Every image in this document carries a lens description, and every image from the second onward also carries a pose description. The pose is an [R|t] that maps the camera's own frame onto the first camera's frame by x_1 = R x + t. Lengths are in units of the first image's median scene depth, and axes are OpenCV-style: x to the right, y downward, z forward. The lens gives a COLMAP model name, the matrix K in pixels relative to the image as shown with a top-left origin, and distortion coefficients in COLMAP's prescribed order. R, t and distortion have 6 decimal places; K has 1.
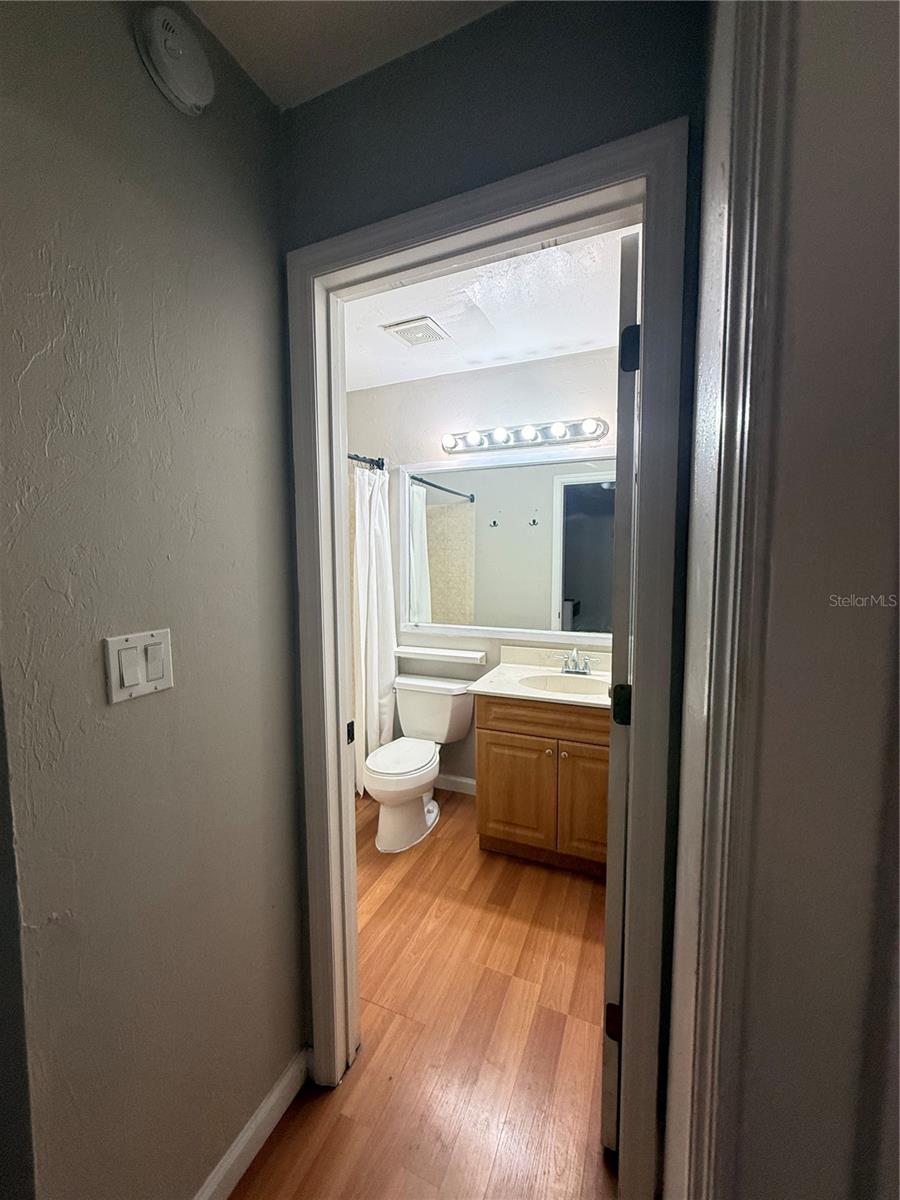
lens RADIAL K [[478.8, 0, 450.6], [0, 478.8, 596.1], [0, 0, 1]] dist [0.001179, 0.000140]
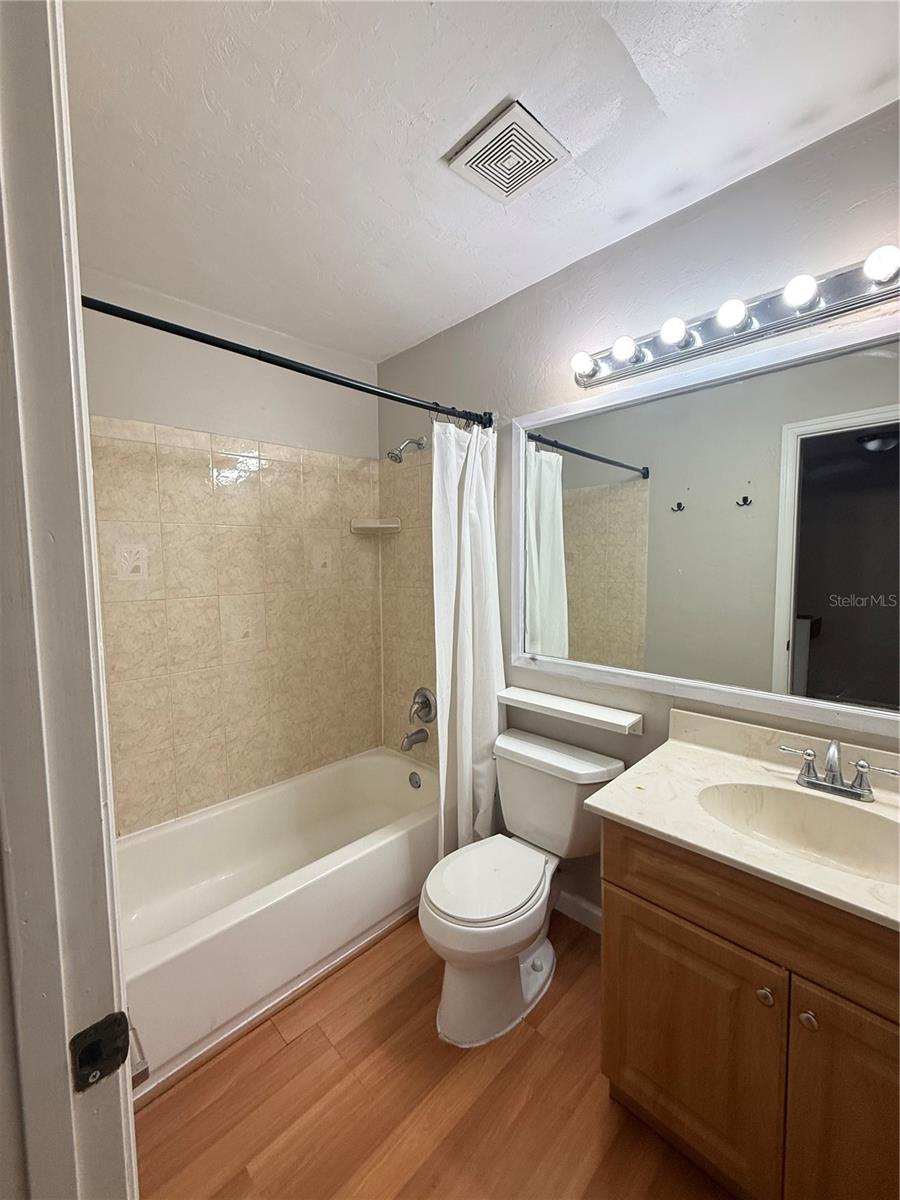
lens RADIAL K [[478.8, 0, 450.6], [0, 478.8, 596.1], [0, 0, 1]] dist [0.001179, 0.000140]
pose [[0.926759, 0.019054, -0.375174, 0.073950], [-0.020179, 0.999796, 0.000929, -0.025014], [0.375115, 0.006710, 0.926954, 0.368775]]
